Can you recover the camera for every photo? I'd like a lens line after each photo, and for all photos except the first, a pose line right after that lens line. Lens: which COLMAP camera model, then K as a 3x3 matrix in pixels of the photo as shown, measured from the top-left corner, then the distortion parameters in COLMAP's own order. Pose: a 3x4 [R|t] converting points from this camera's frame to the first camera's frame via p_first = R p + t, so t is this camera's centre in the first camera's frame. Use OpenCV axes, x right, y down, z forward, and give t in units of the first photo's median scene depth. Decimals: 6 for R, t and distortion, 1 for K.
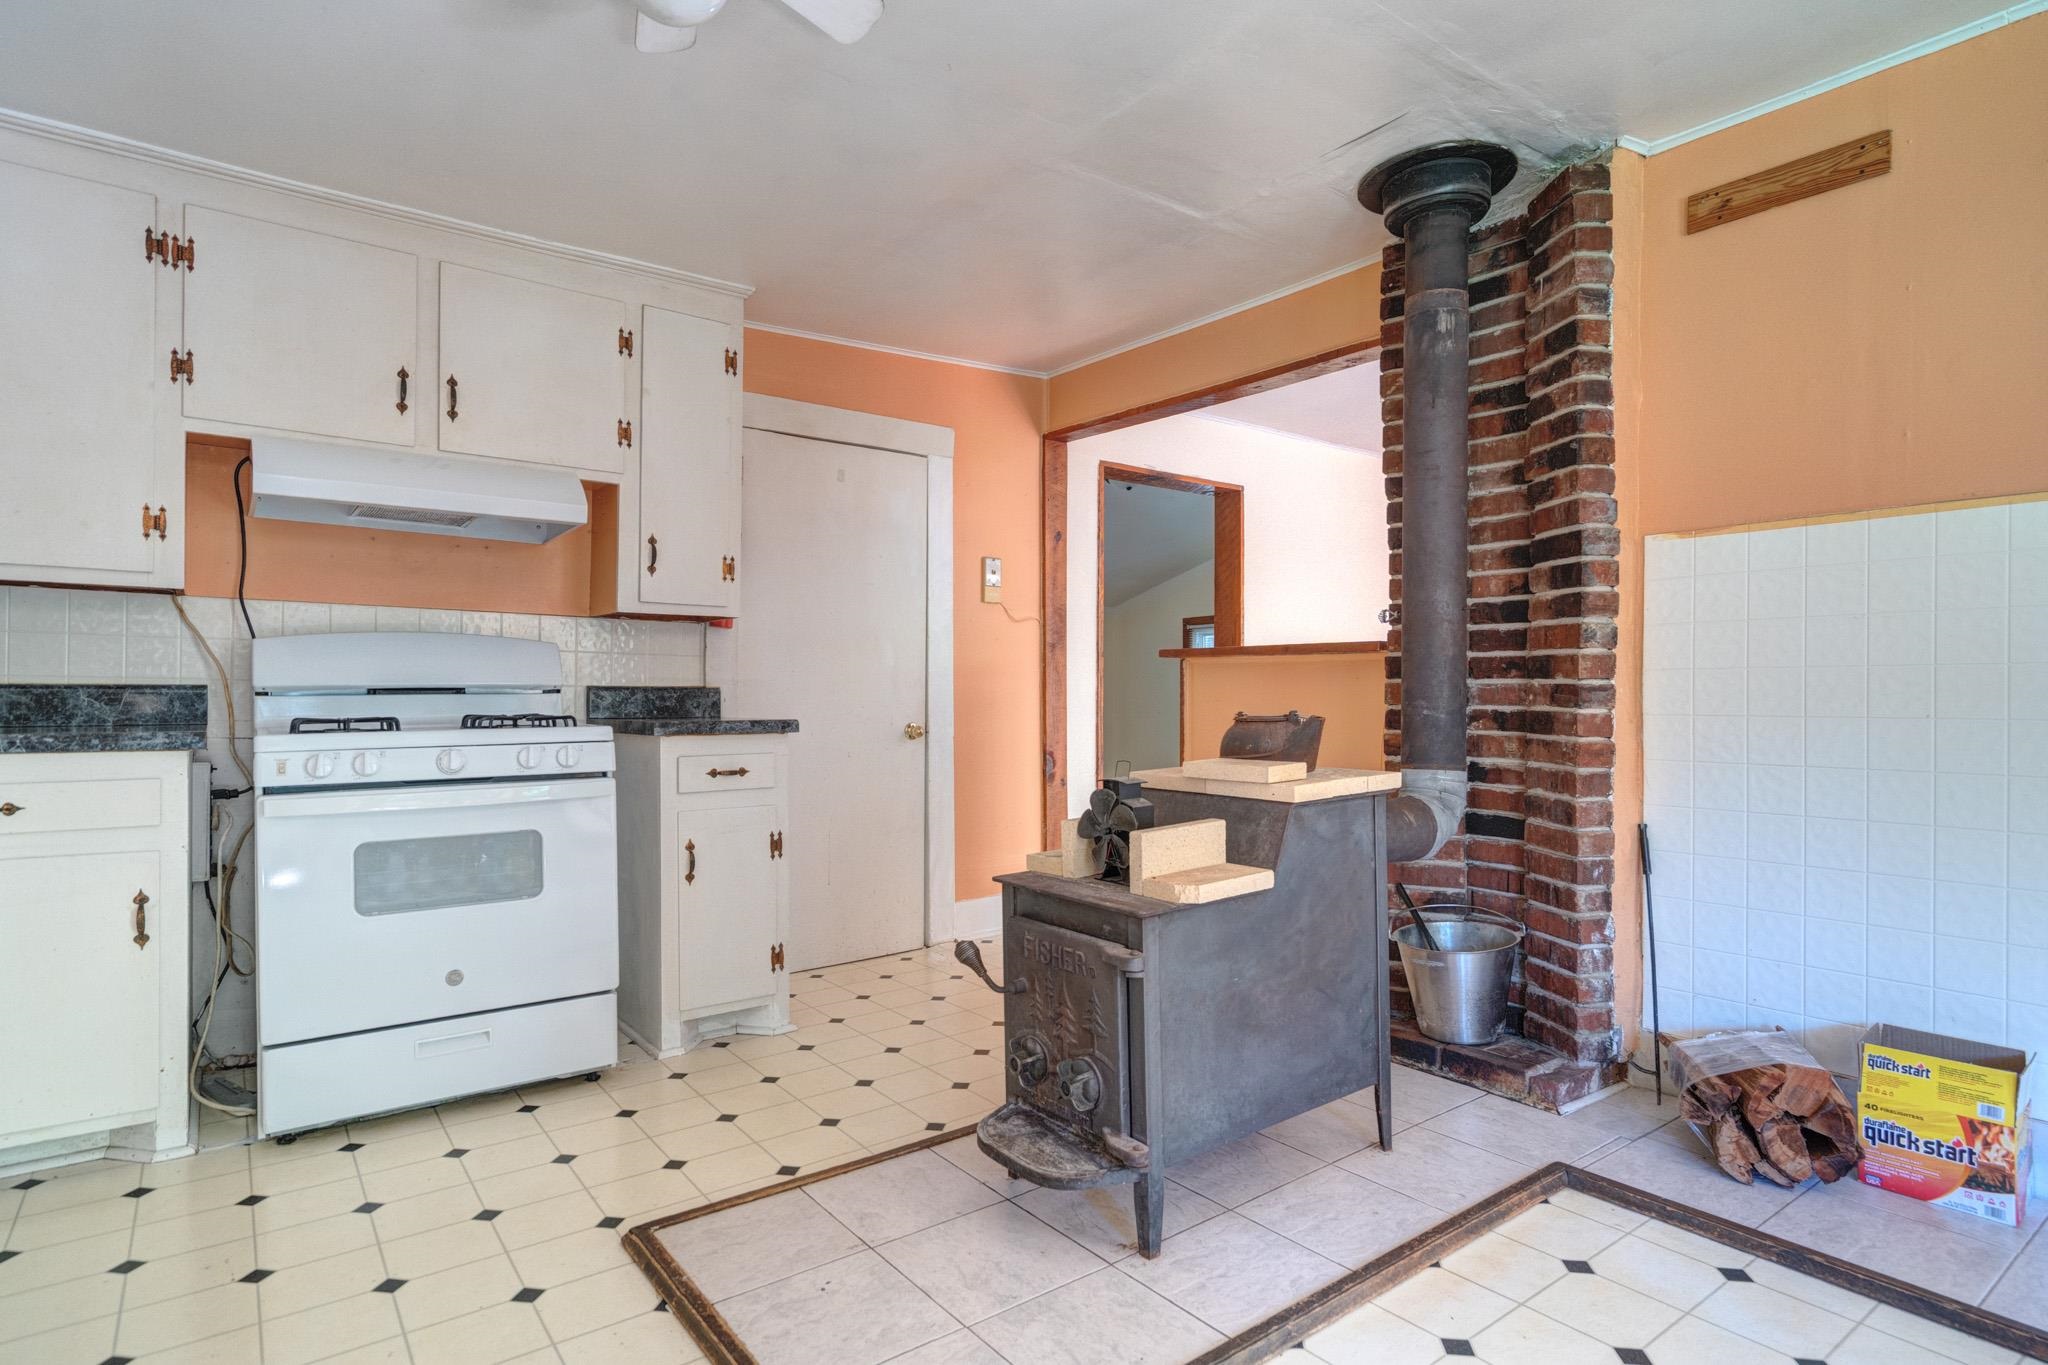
lens RADIAL K [[1096.0, 0, 1021.9], [0, 1096.0, 705.6], [0, 0, 1]] dist [0.003343, 0.001496]
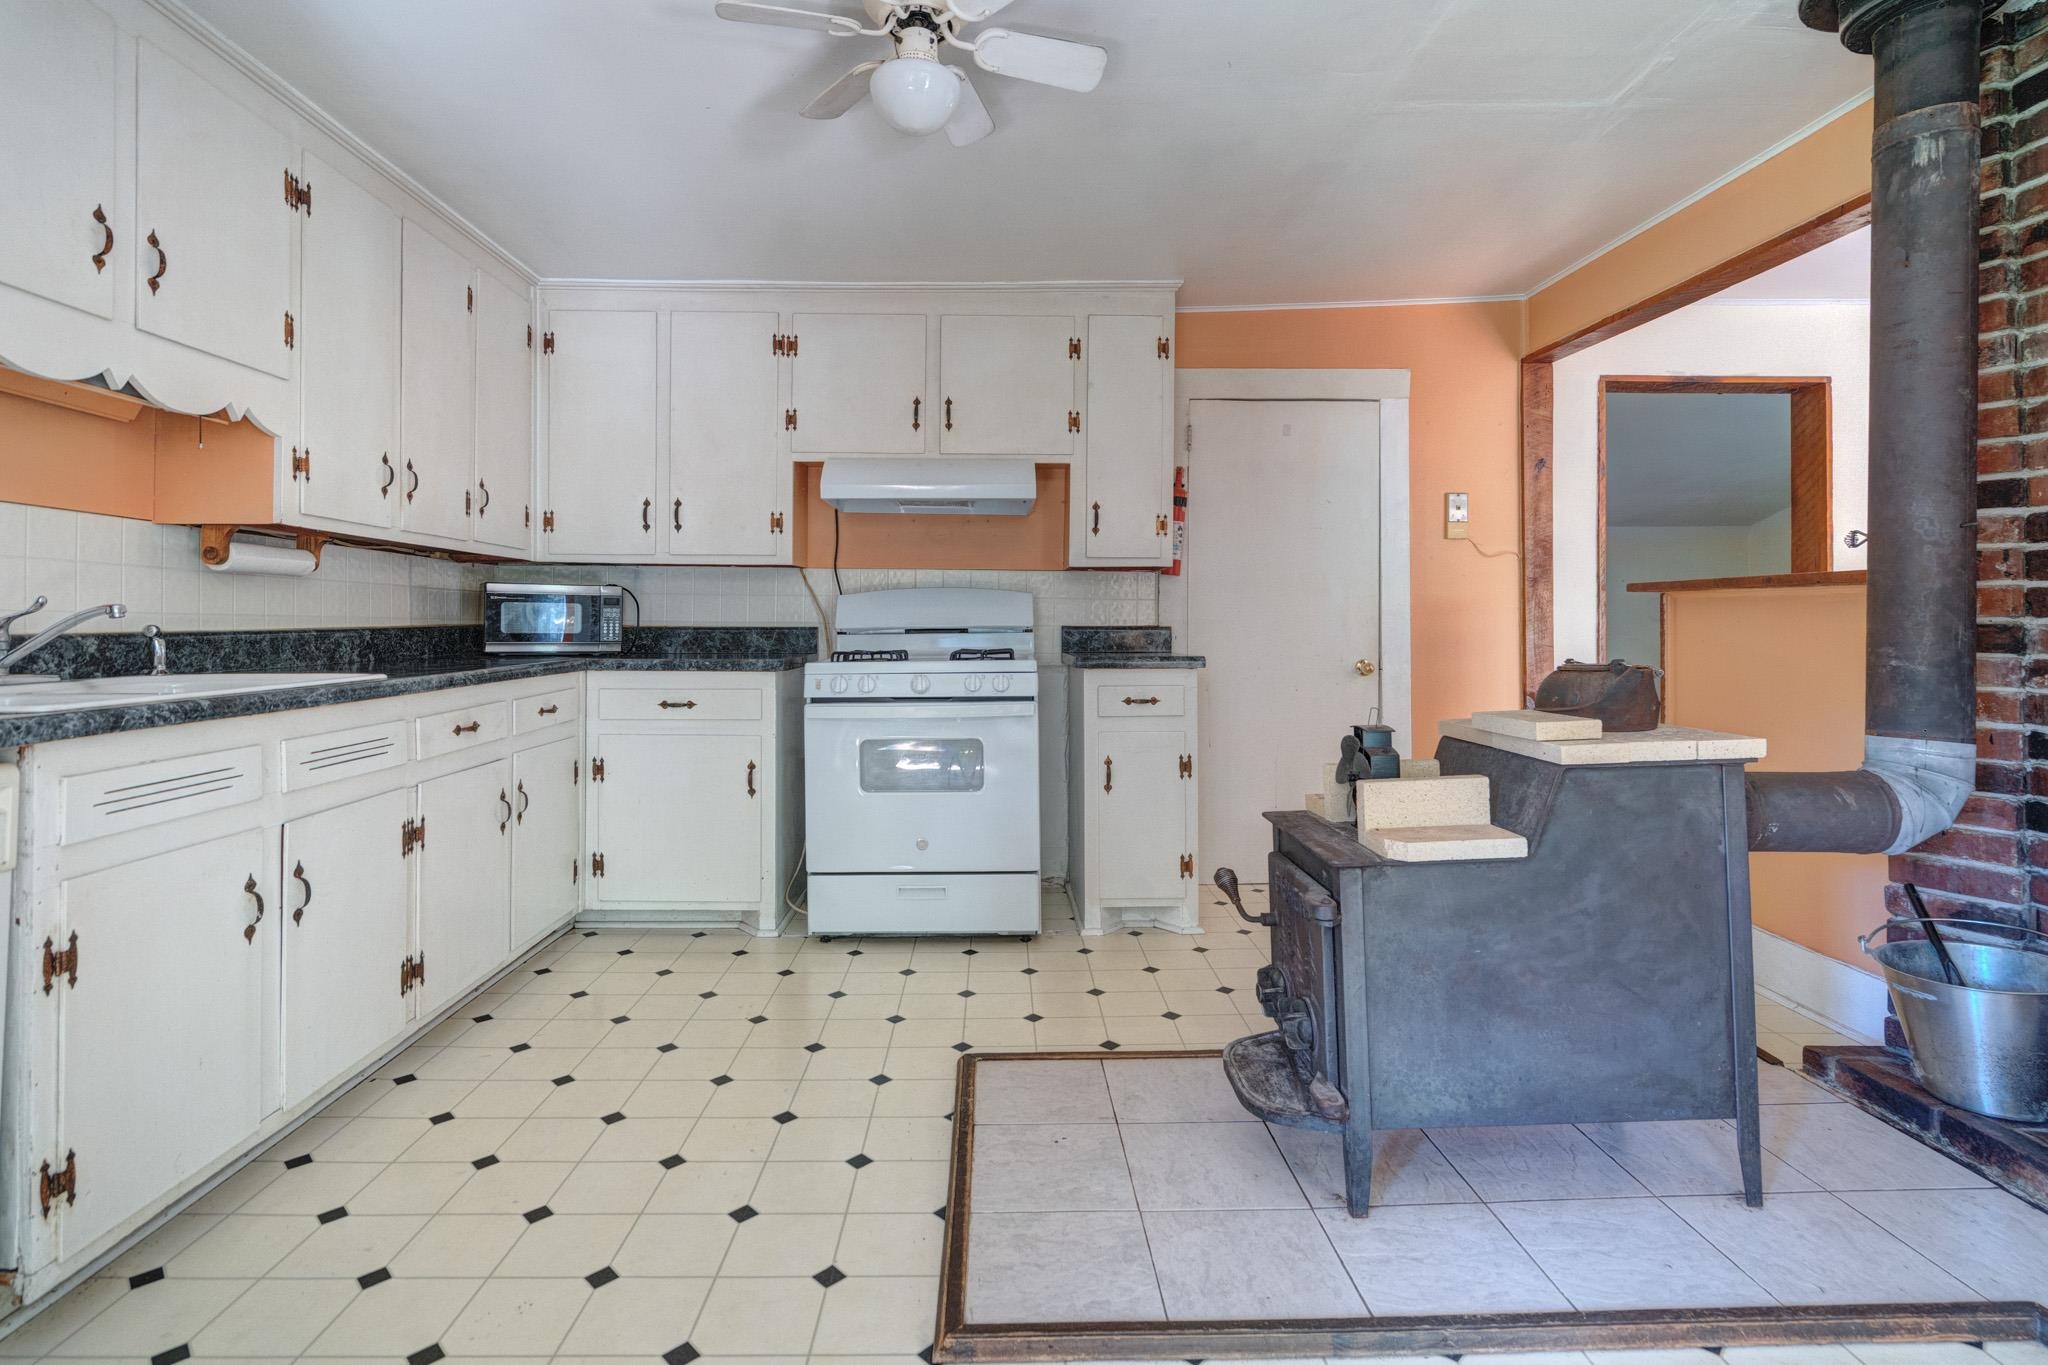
lens RADIAL K [[995.5, 0, 987.2], [0, 995.5, 619.6], [0, 0, 1]] dist [-0.001290, 0.001604]
pose [[0.799464, -0.005121, -0.600692, 0.265421], [-0.004043, 0.999895, -0.013905, -0.011403], [0.600700, 0.013545, 0.799360, 0.056483]]
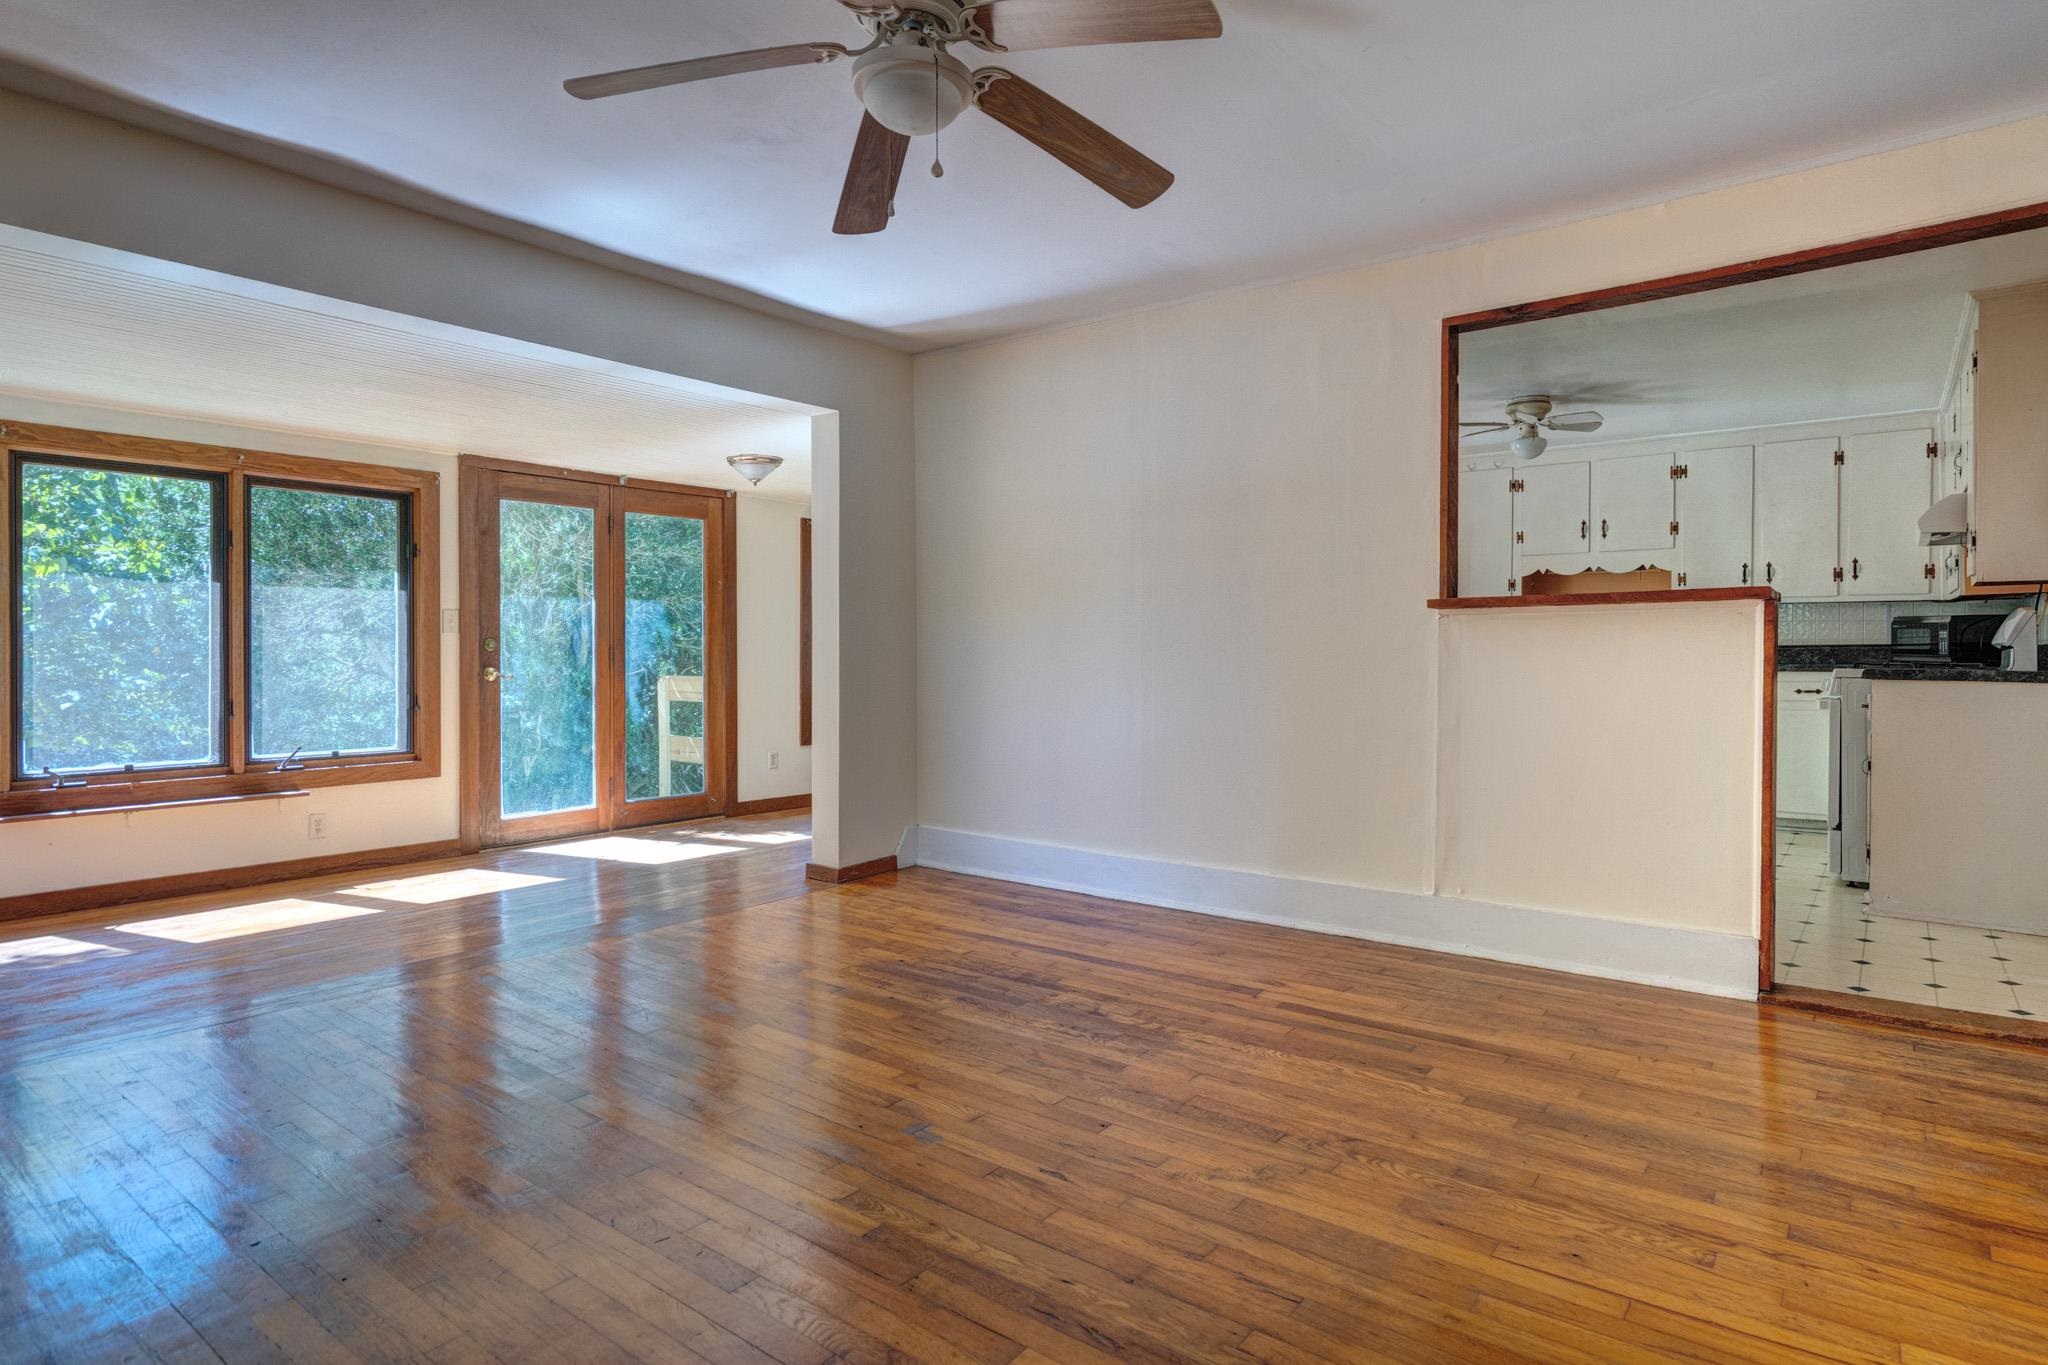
lens RADIAL K [[1072.6, 0, 1064.2], [0, 1072.6, 655.0], [0, 0, 1]] dist [0.010291, 0.001295]
pose [[-0.962329, -0.001987, -0.271880, 1.179637], [-0.006099, 0.999879, 0.014282, -0.017885], [0.271819, 0.015403, -0.962225, 2.252134]]
